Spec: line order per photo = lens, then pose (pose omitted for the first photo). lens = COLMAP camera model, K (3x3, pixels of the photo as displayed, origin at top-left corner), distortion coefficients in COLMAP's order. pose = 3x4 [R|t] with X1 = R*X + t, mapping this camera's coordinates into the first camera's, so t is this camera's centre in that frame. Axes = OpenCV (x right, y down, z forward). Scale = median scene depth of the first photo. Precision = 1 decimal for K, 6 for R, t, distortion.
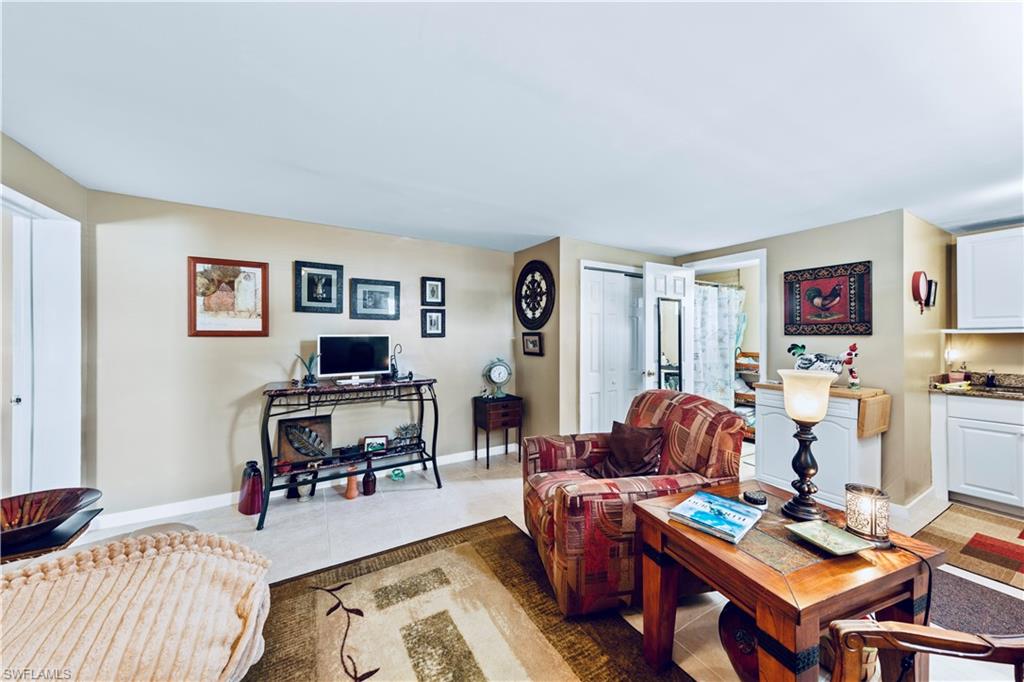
lens RADIAL K [[358.5, 0, 509.9], [0, 358.5, 334.2], [0, 0, 1]] dist [0.002742, -0.000019]
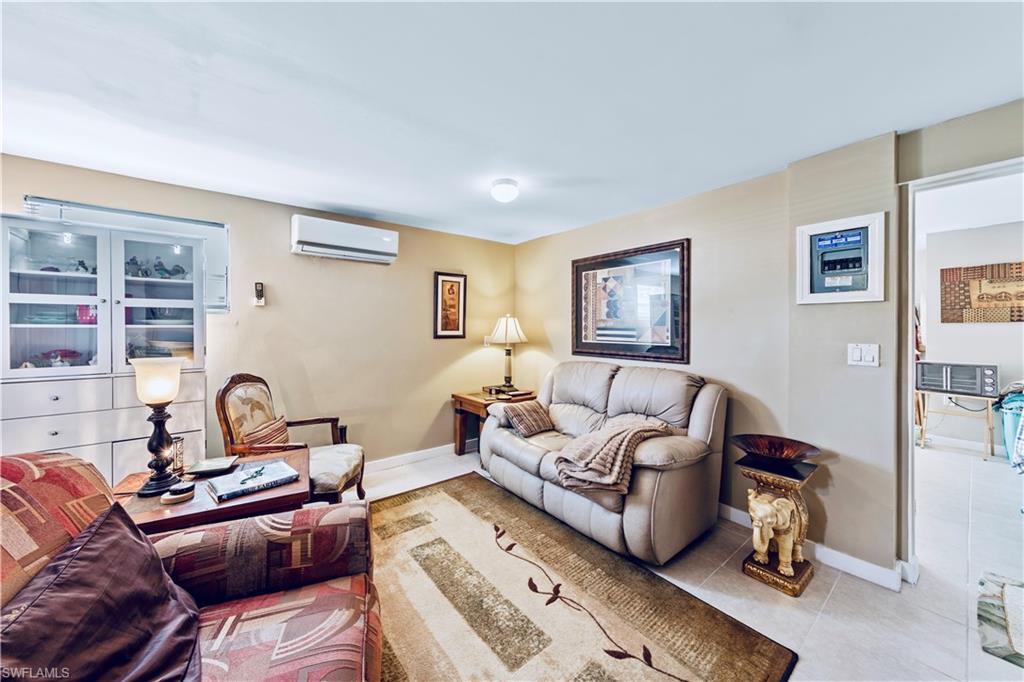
lens RADIAL K [[358.5, 0, 510.5], [0, 358.5, 326.8], [0, 0, 1]] dist [0.002742, -0.000019]
pose [[-0.988484, -0.003781, -0.151280, -0.030848], [-0.001903, 0.999919, -0.012558, 0.010762], [0.151315, -0.012126, -0.988411, 1.049205]]
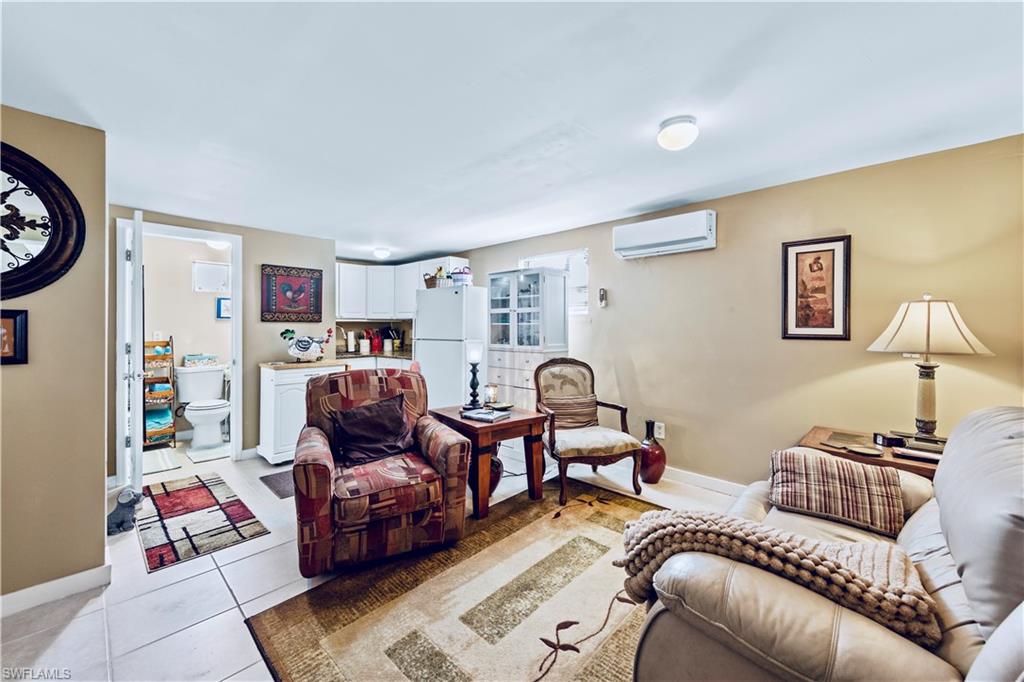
lens RADIAL K [[406.0, 0, 515.9], [0, 406.0, 326.3], [0, 0, 1]] dist [0.004946, 0.001158]
pose [[-0.294546, -0.002496, 0.955634, -0.712135], [-0.008518, 0.999964, -0.000013, 0.011180], [-0.955599, -0.008144, -0.294556, 0.688114]]
